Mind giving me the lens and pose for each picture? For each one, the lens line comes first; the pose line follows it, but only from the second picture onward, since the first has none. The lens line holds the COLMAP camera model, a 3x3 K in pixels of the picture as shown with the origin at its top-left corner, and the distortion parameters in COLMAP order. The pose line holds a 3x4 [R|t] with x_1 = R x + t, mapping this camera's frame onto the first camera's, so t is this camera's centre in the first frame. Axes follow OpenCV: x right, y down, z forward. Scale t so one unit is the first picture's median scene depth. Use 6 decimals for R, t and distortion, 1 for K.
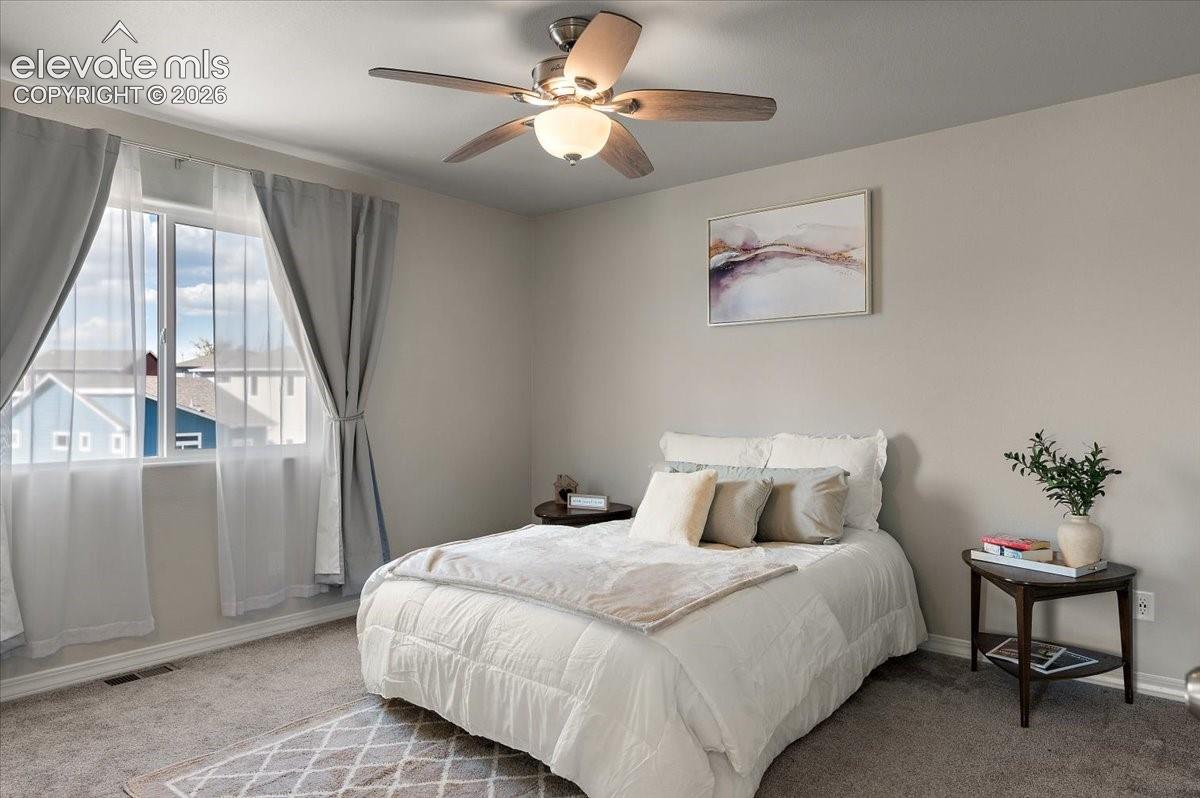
lens RADIAL K [[749.5, 0, 529.4], [0, 749.5, 399.3], [0, 0, 1]] dist [-0.001350, -0.002246]
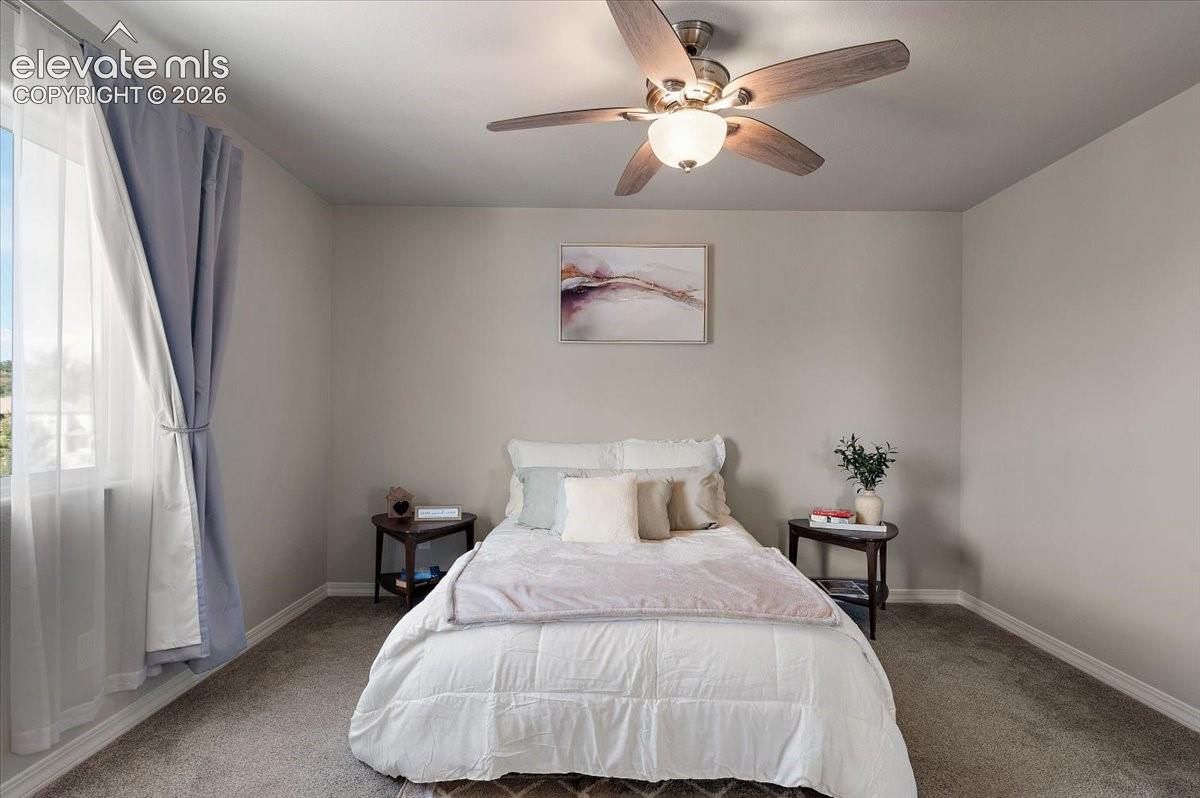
lens RADIAL K [[652.1, 0, 594.0], [0, 652.1, 412.6], [0, 0, 1]] dist [0.004919, -0.000084]
pose [[0.754779, 0.006625, 0.655946, -0.406756], [-0.012167, 0.999918, 0.003900, 0.001272], [-0.655866, -0.010925, 0.754798, 0.287445]]
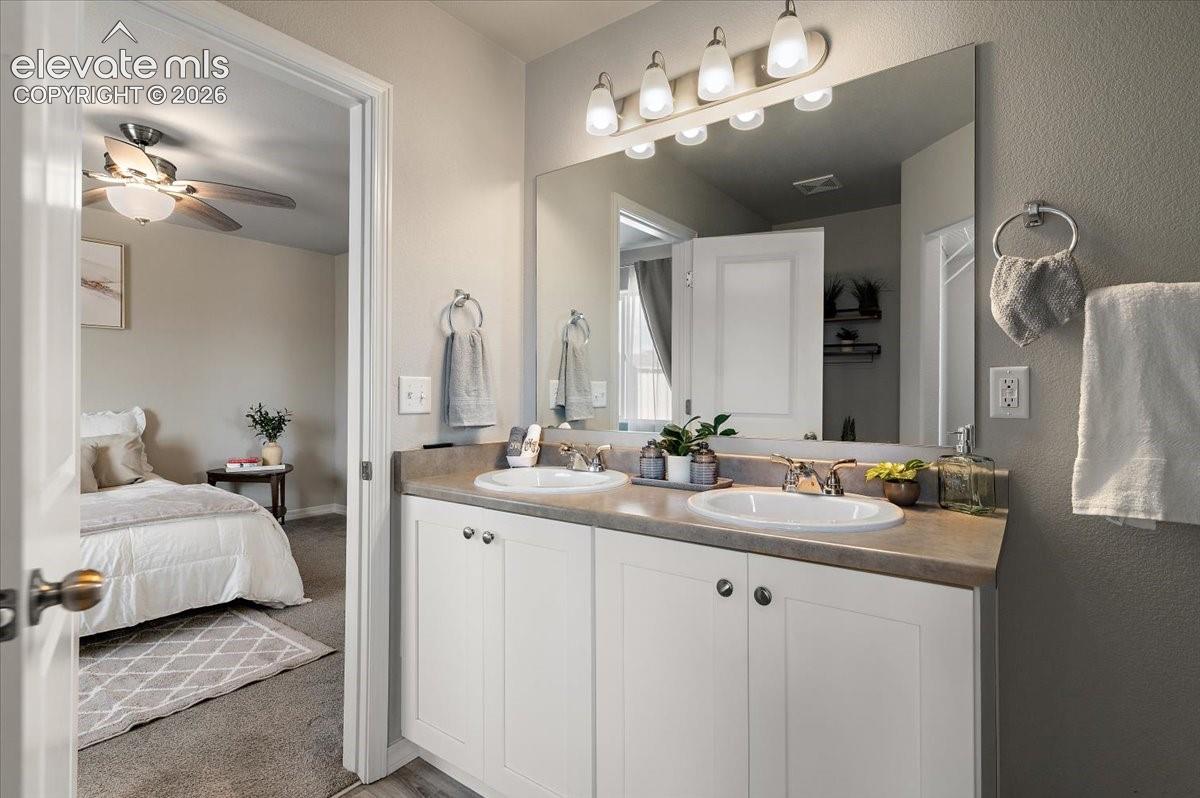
lens RADIAL K [[610.0, 0, 607.6], [0, 610.0, 391.8], [0, 0, 1]] dist [0.011873, 0.000965]
pose [[-0.054424, -0.005690, 0.998502, -0.802002], [-0.008582, 0.999949, 0.005230, -0.004149], [-0.998481, -0.008285, -0.054470, 0.108570]]
